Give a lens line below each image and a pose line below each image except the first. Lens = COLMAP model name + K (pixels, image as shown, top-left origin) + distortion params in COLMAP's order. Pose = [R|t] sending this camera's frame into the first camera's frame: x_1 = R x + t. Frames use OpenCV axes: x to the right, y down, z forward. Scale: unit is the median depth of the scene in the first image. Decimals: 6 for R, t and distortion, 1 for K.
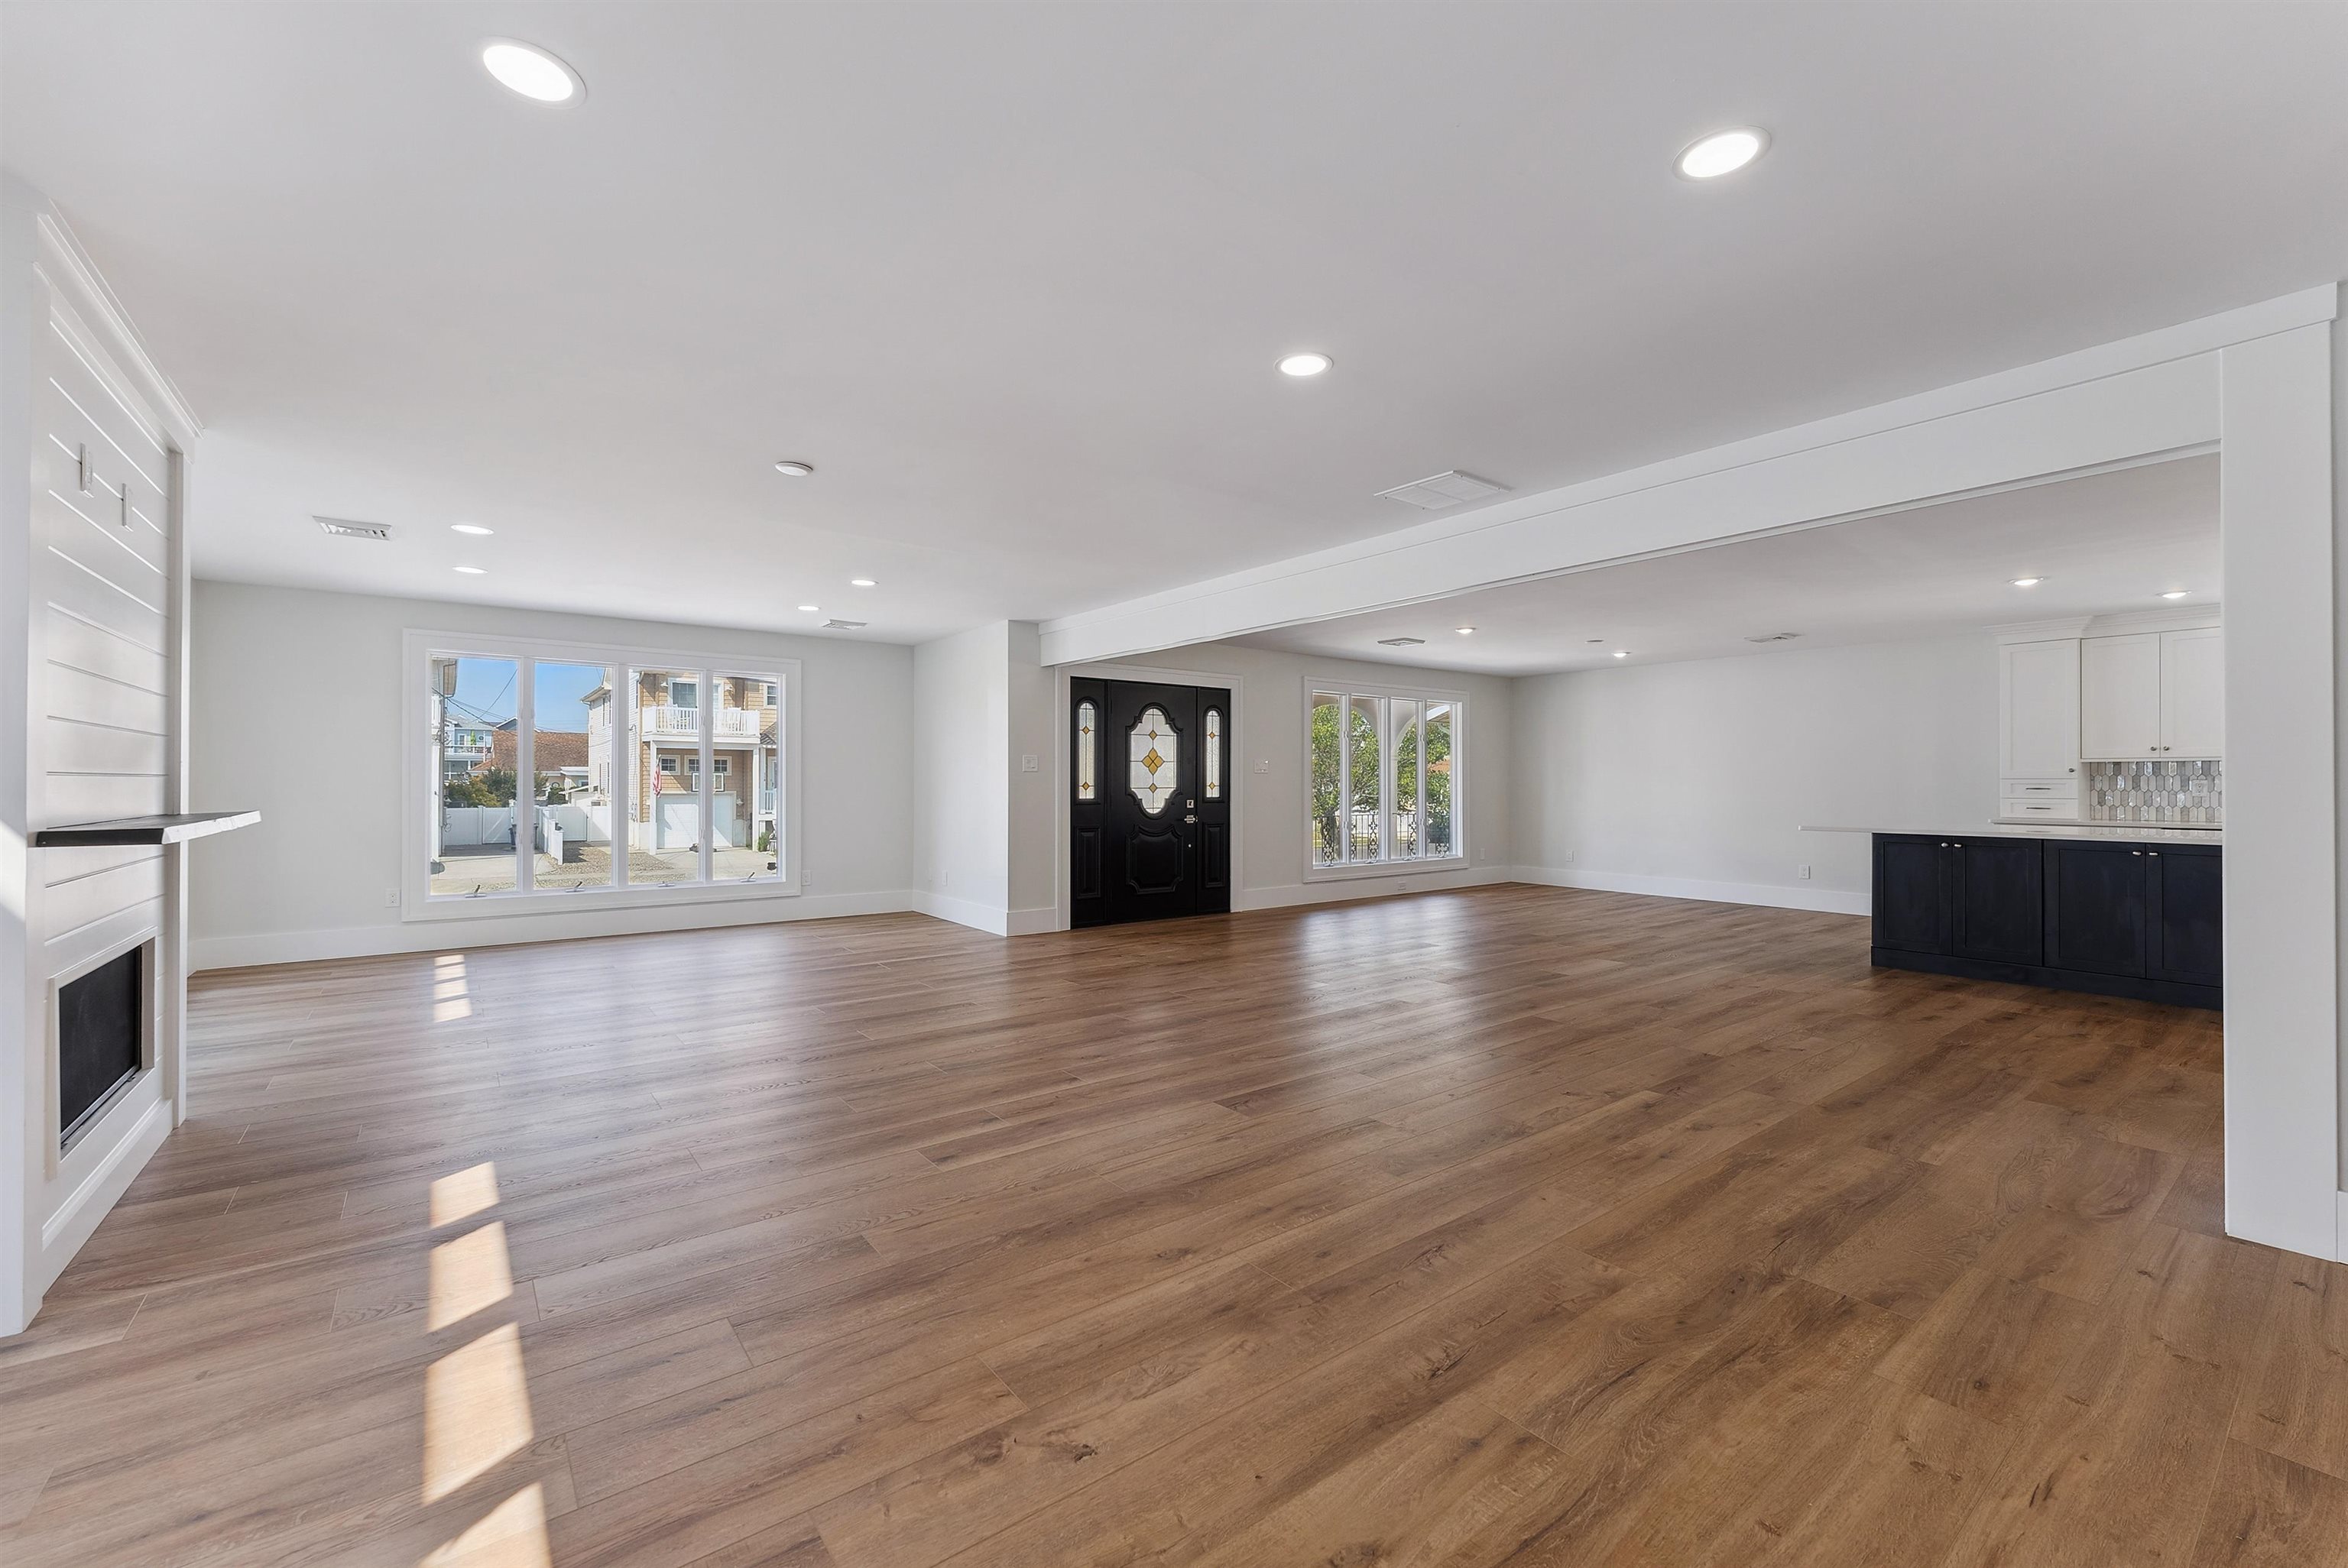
lens RADIAL K [[944.7, 0, 1176.3], [0, 944.7, 779.1], [0, 0, 1]] dist [0.007142, -0.000376]
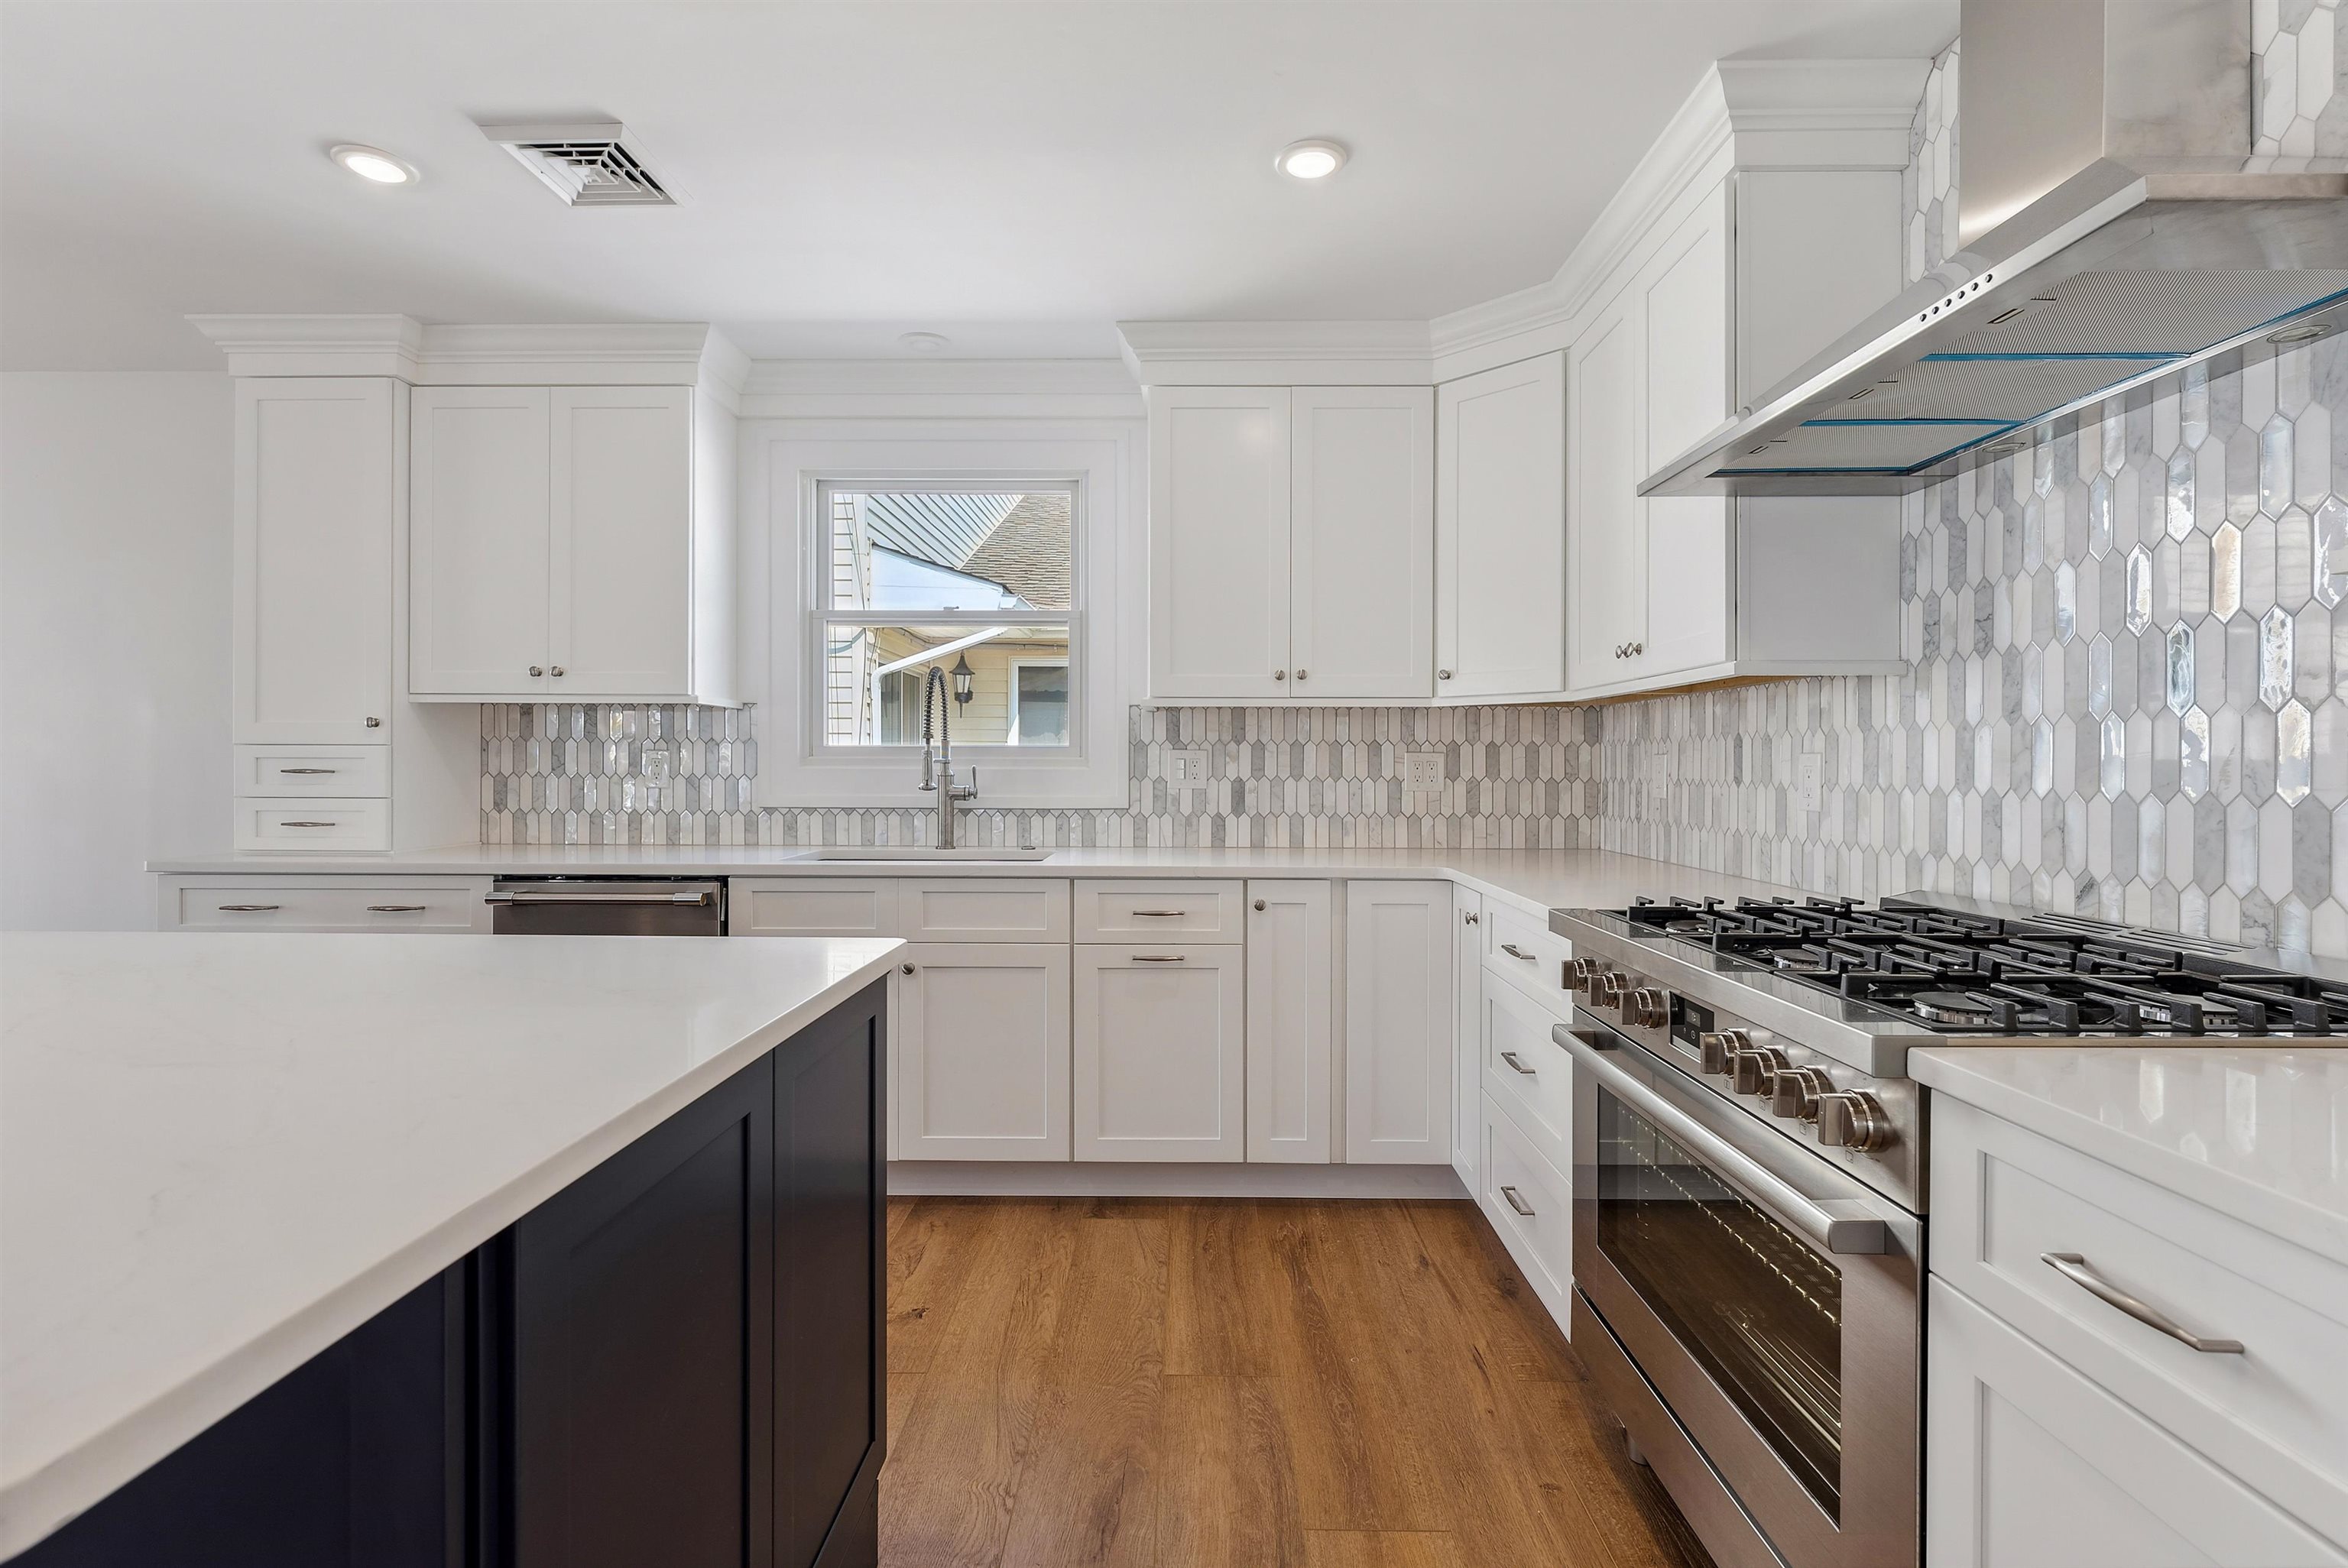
lens RADIAL K [[1078.4, 0, 1179.1], [0, 1078.4, 764.9], [0, 0, 1]] dist [-0.000514, 0.001815]
pose [[0.623009, -0.006049, 0.782191, 0.813532], [-0.007580, 0.999876, 0.013770, -0.001177], [-0.782178, -0.014508, 0.622886, 0.488683]]
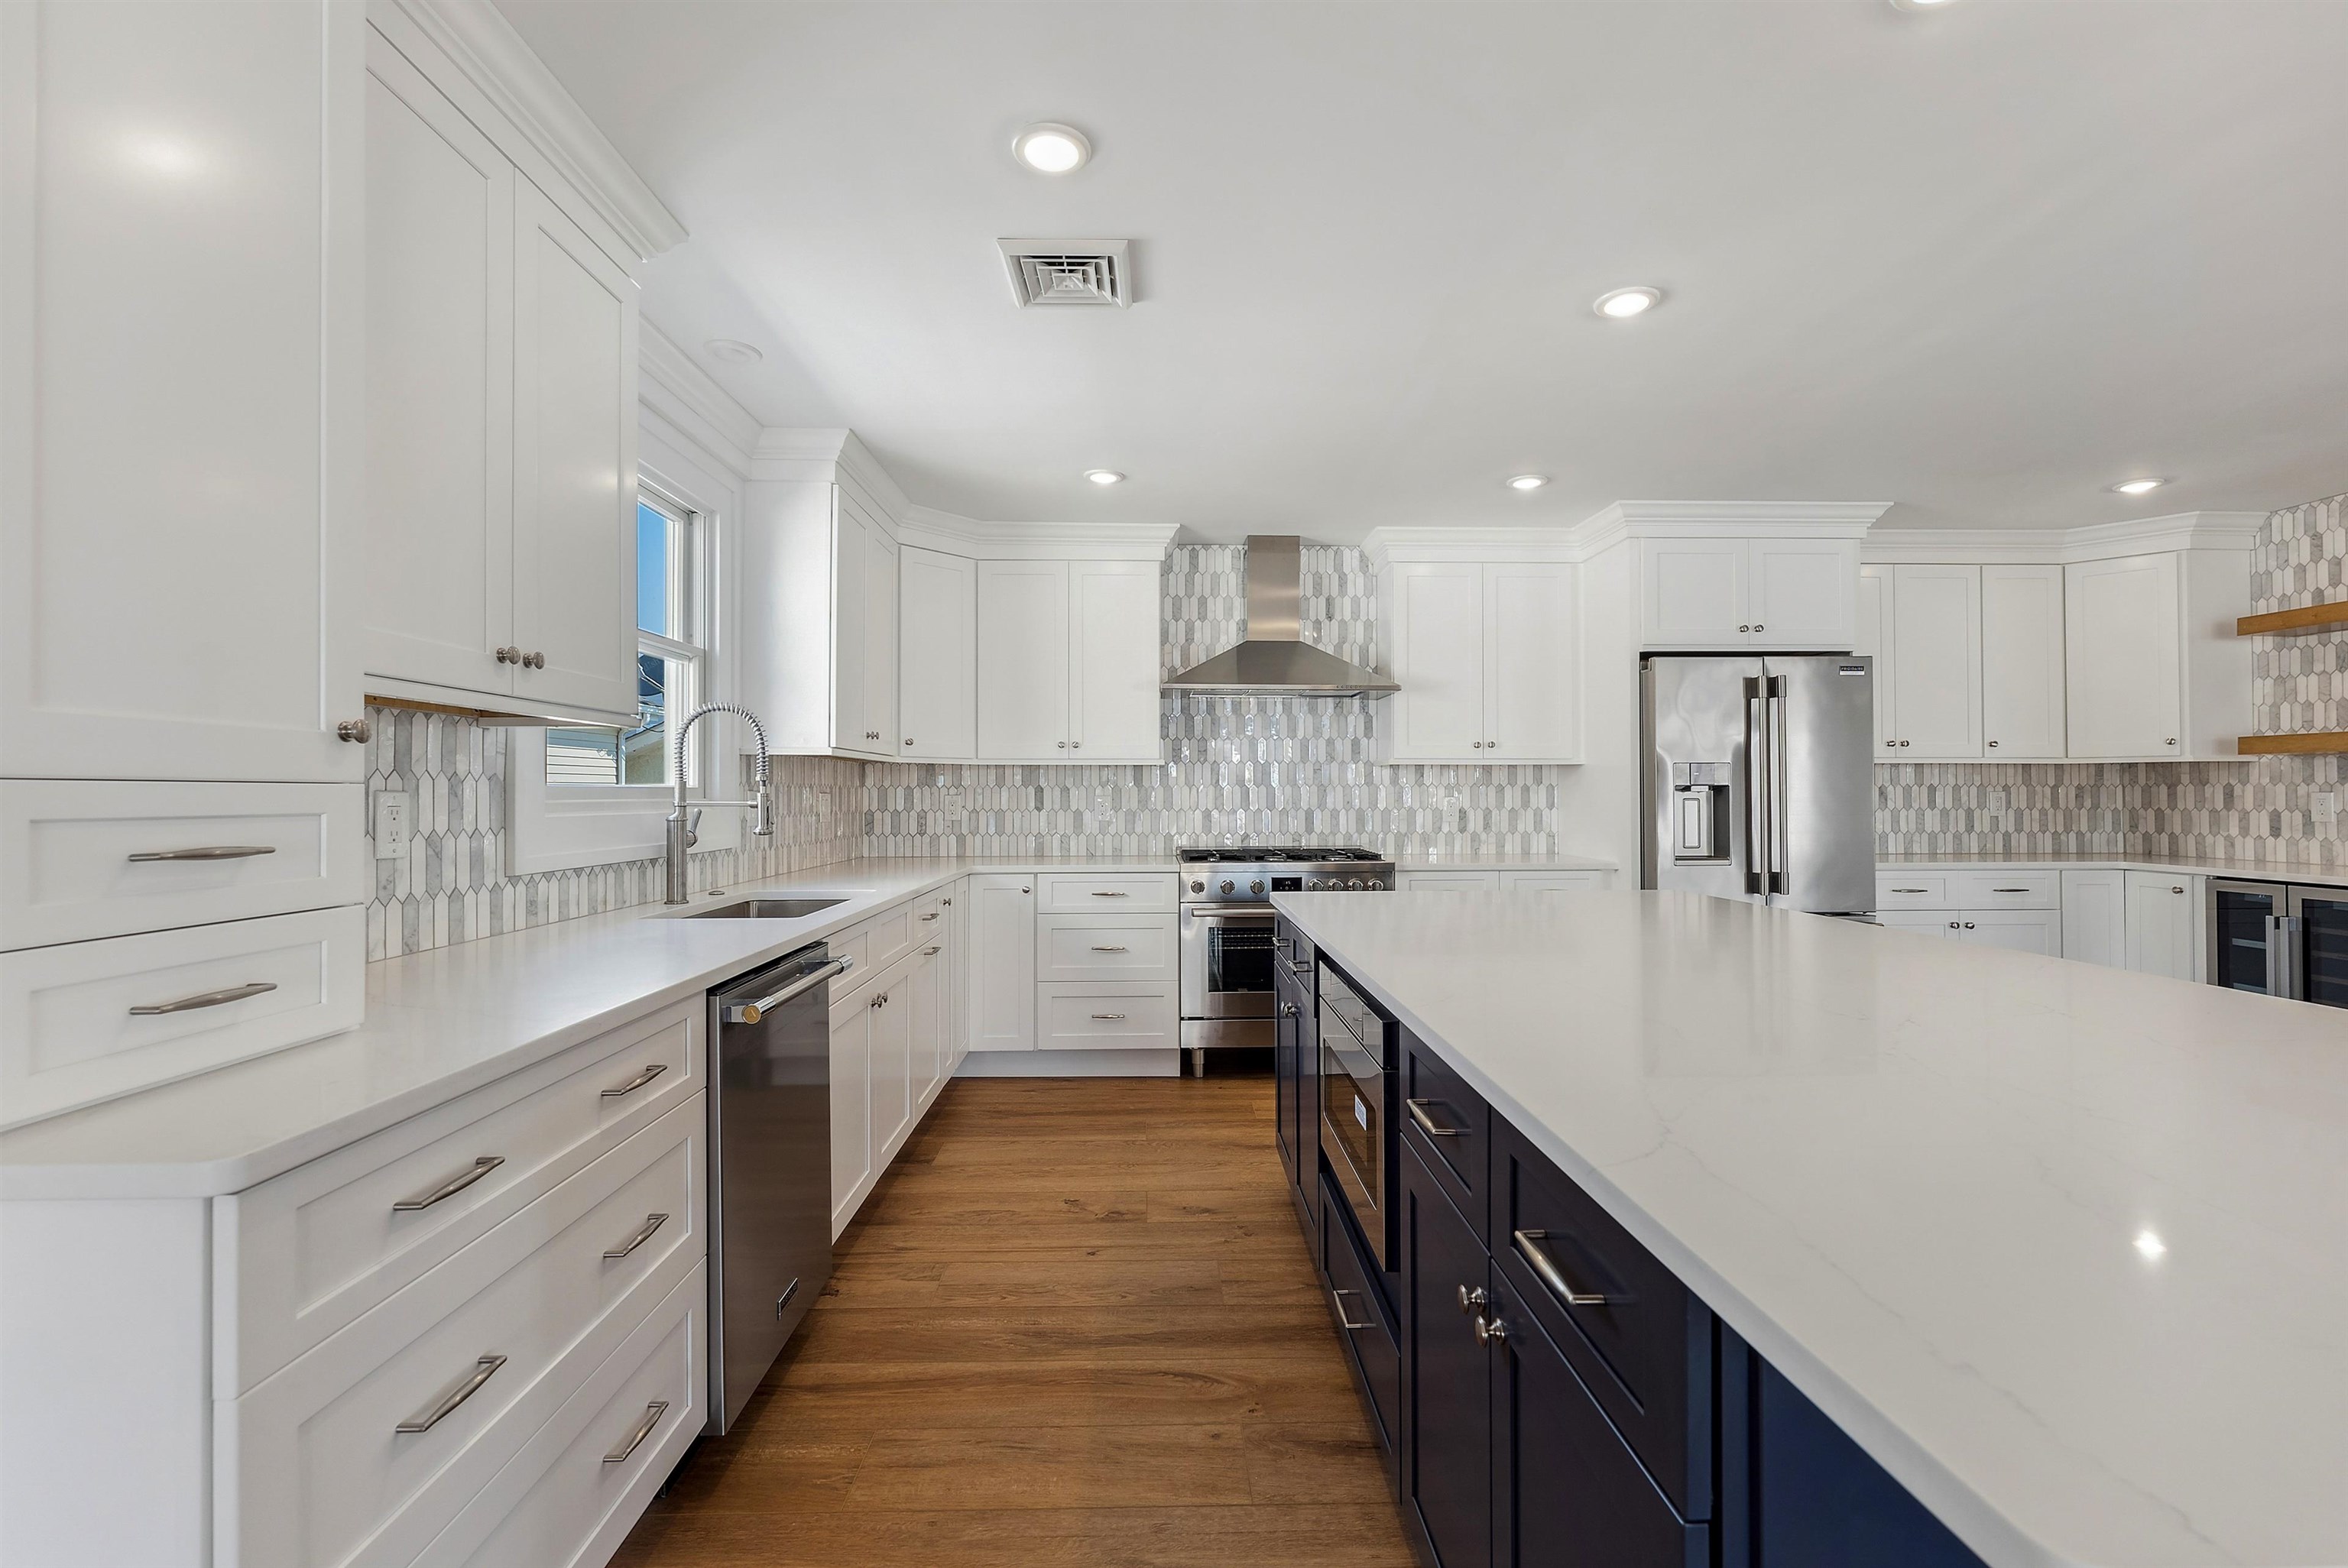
lens RADIAL K [[1011.1, 0, 1181.6], [0, 1011.1, 784.7], [0, 0, 1]] dist [-0.004564, -0.000274]
pose [[-0.808096, 0.000766, 0.589051, 0.732285], [-0.010177, 0.999832, -0.015262, 0.000756], [-0.588963, -0.018328, -0.807952, 1.063268]]
